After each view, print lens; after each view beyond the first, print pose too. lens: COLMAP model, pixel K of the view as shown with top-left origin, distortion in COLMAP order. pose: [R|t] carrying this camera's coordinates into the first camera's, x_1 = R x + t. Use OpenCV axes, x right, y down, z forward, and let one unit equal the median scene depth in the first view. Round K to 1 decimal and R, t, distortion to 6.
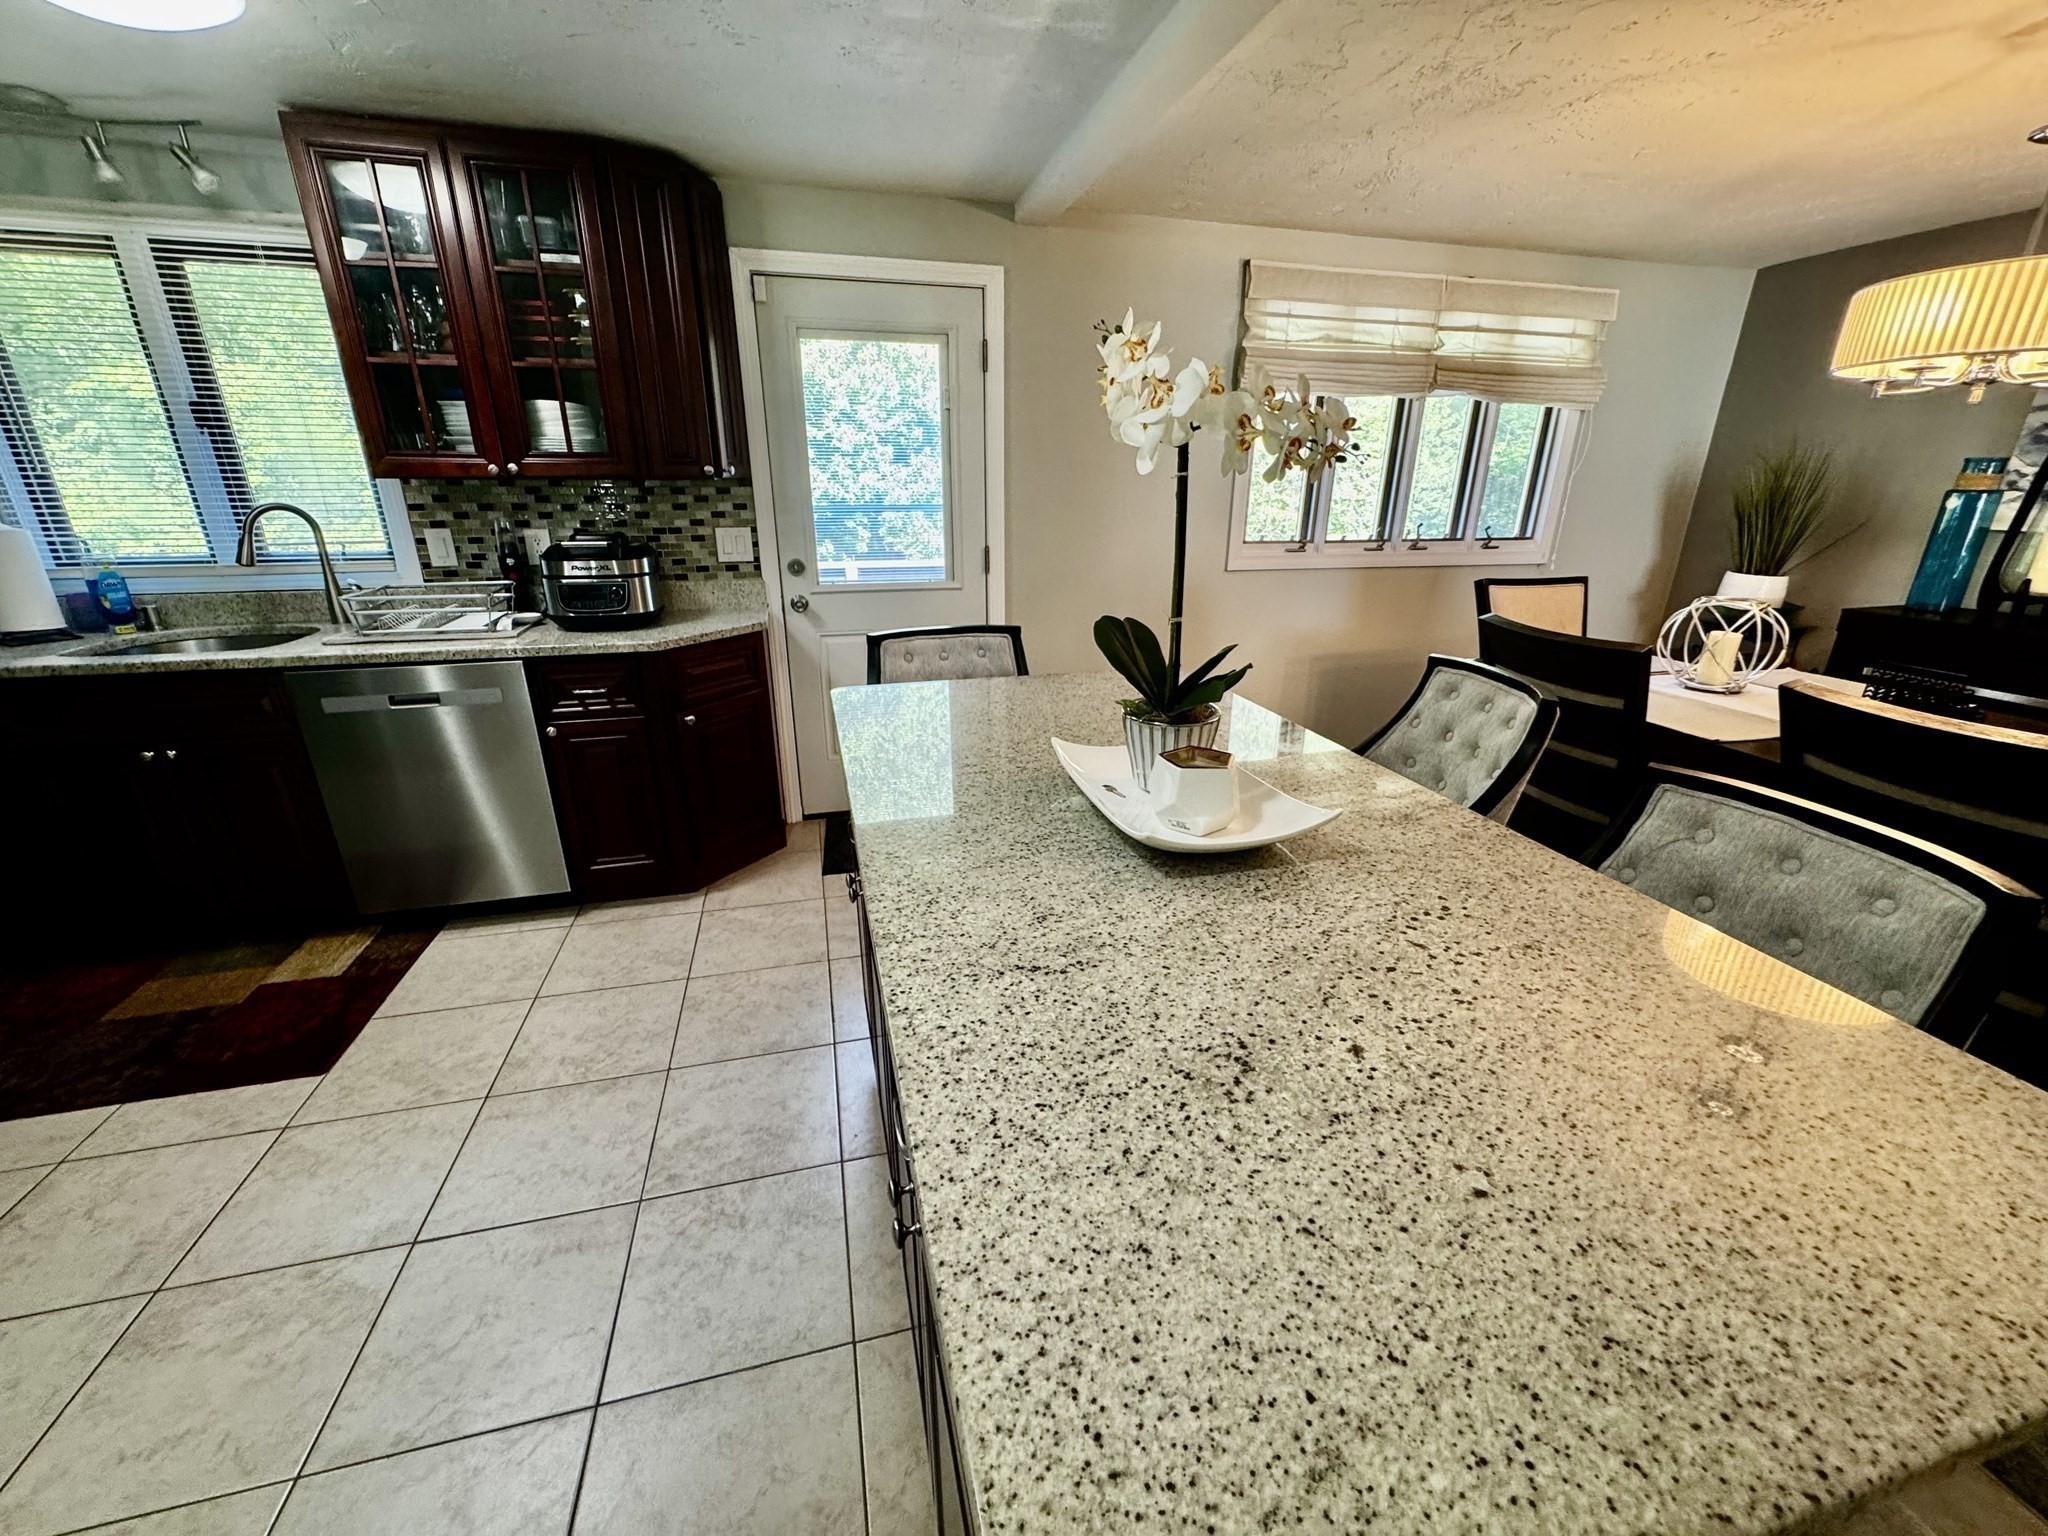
lens RADIAL K [[809.6, 0, 1027.7], [0, 809.6, 769.3], [0, 0, 1]] dist [-0.003066, 0.000109]
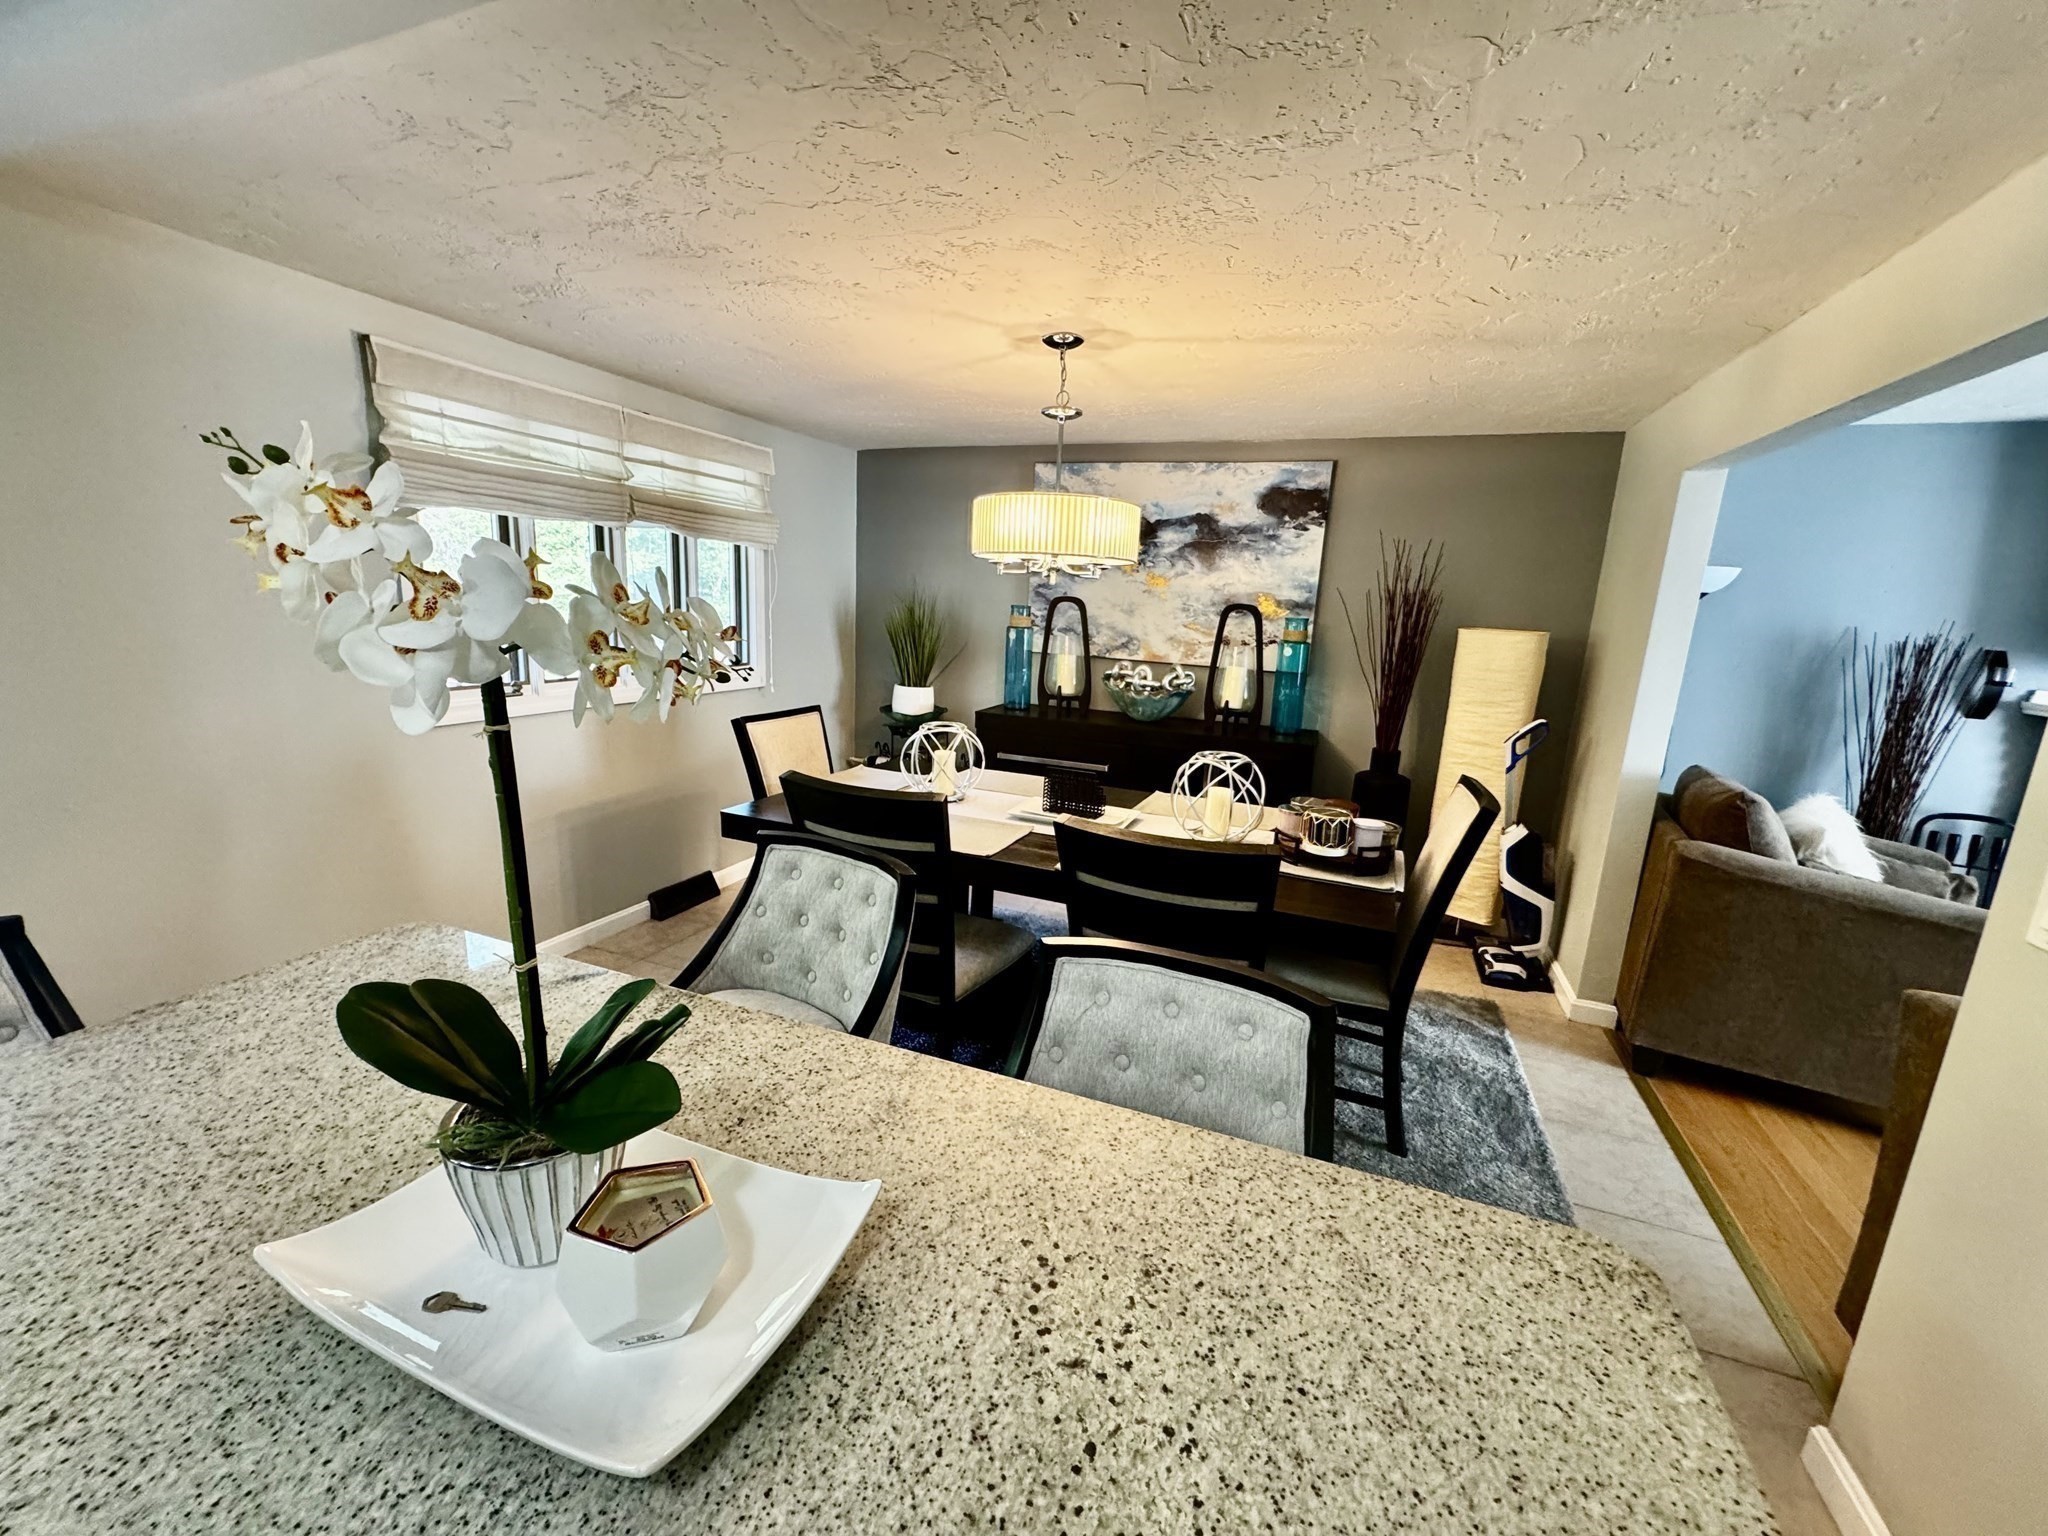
lens RADIAL K [[809.6, 0, 1019.1], [0, 809.6, 767.1], [0, 0, 1]] dist [-0.003066, 0.000109]
pose [[0.598884, -0.142797, 0.788002, -0.017495], [0.232004, 0.972715, -0.000054, -0.109127], [-0.766494, 0.182852, 0.615673, 0.161731]]
